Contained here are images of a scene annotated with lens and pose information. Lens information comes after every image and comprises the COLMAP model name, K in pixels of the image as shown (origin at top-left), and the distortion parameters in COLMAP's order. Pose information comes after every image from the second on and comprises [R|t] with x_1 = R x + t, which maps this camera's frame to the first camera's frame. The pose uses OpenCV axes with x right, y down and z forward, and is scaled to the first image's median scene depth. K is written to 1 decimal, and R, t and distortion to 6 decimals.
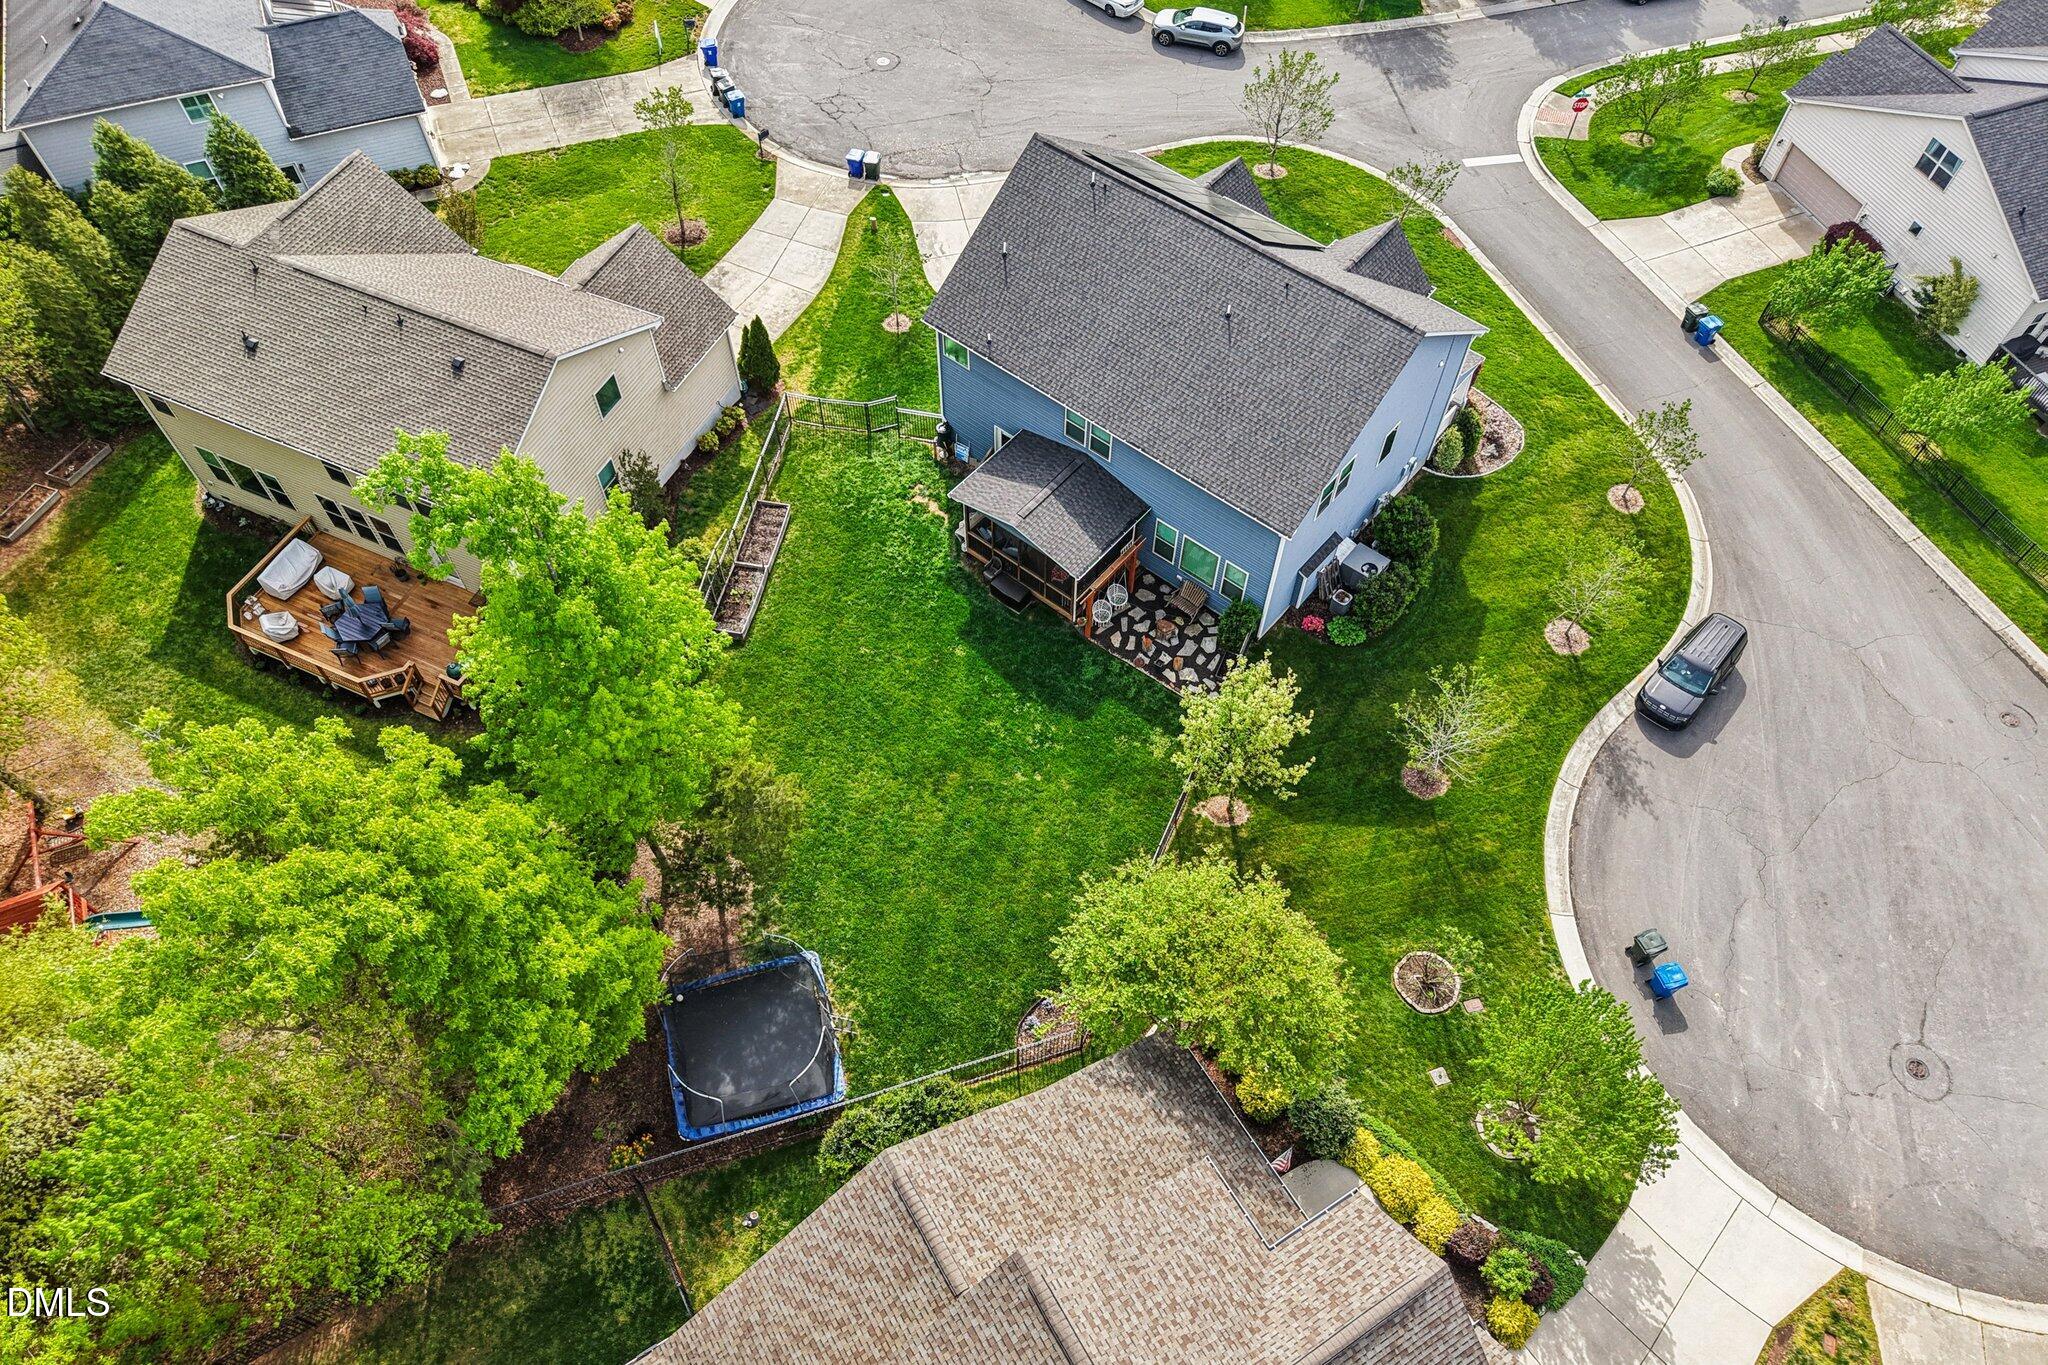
lens RADIAL K [[1382.0, 0, 1028.5], [0, 1382.0, 669.0], [0, 0, 1]] dist [0.005469, 0.001580]
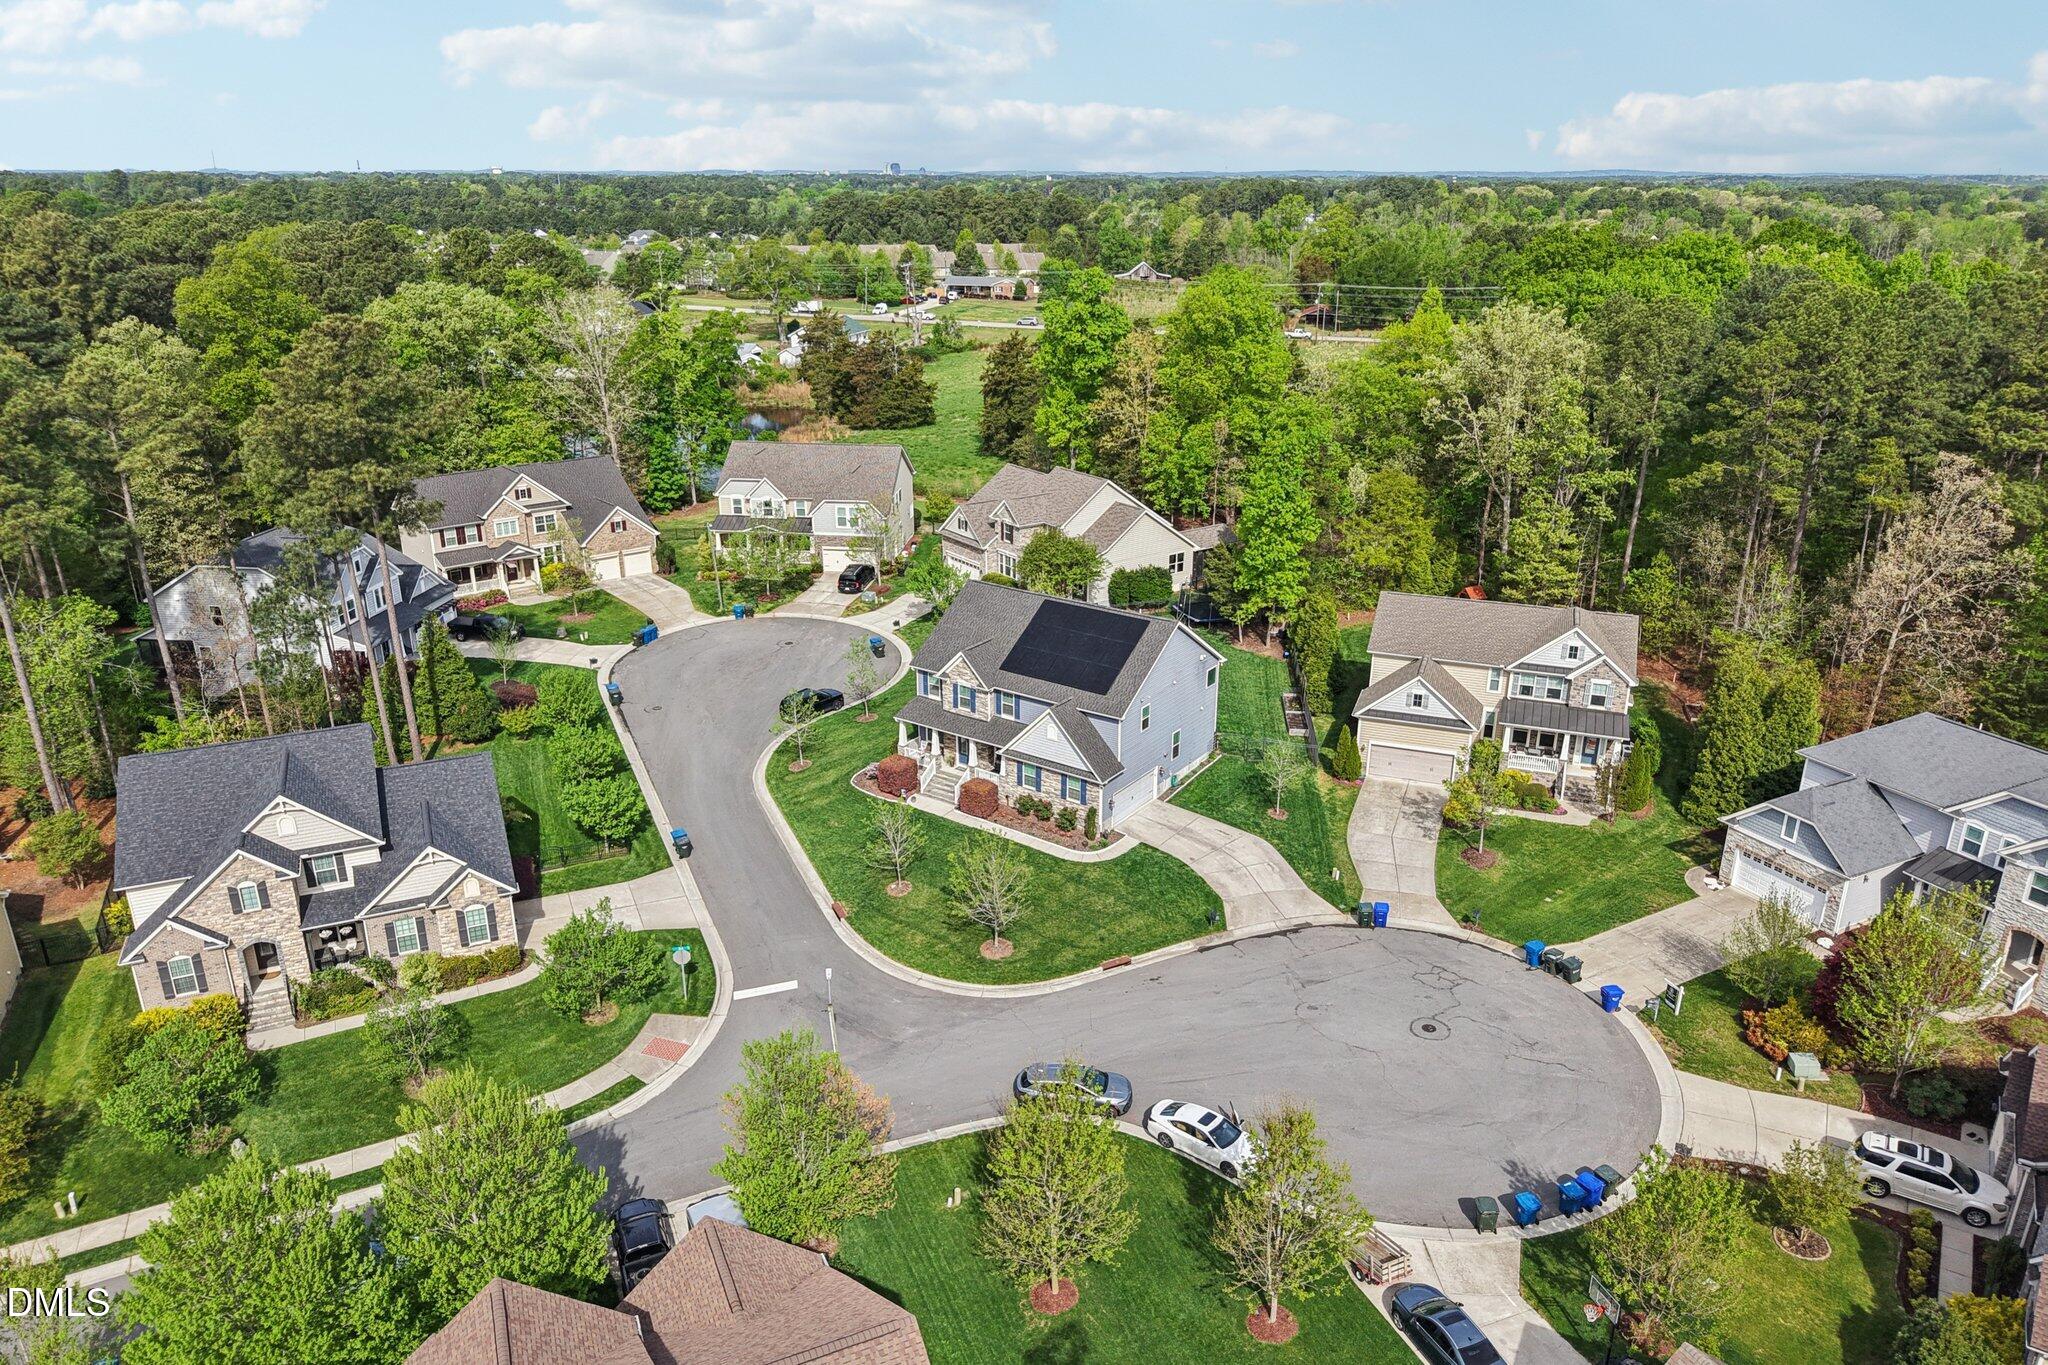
lens RADIAL K [[1358.7, 0, 1024.0], [0, 1358.7, 682.5], [0, 0, 1]] dist [0.058661, -0.000630]
pose [[-0.997730, 0.014618, -0.065735, 0.300459], [-0.060235, 0.242706, 0.968228, -1.937686], [0.030108, 0.969990, -0.241275, 1.455324]]
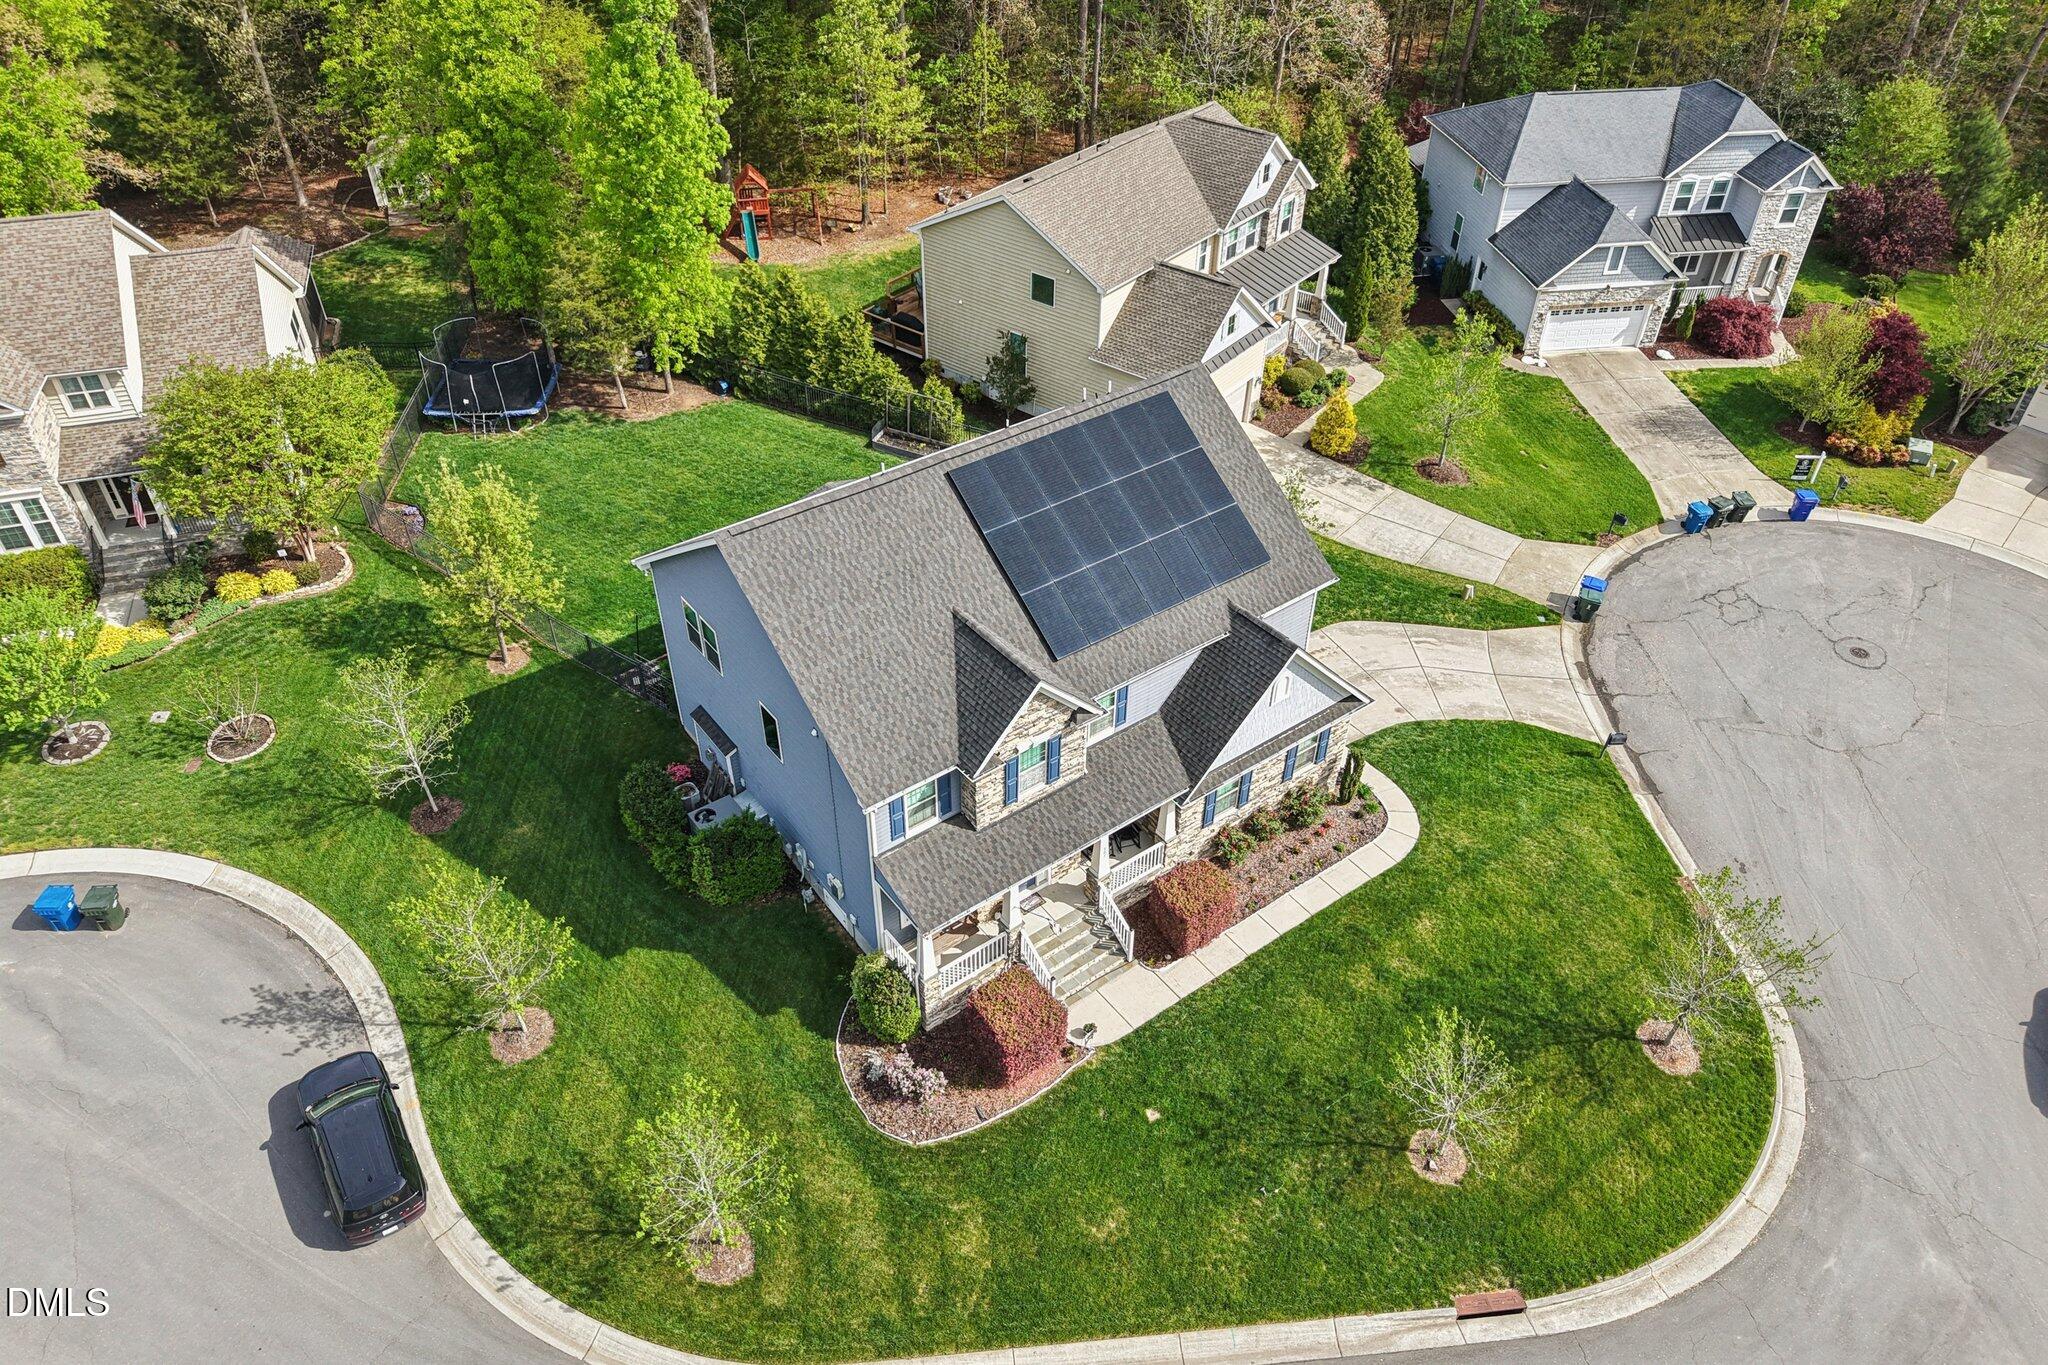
lens RADIAL K [[1388.9, 0, 1035.0], [0, 1388.9, 677.5], [0, 0, 1]] dist [0.008913, 0.000806]
pose [[-0.232885, 0.604244, -0.762007, 0.776396], [-0.811911, 0.310505, 0.494356, -0.654799], [0.535318, 0.733809, 0.418280, 0.731691]]
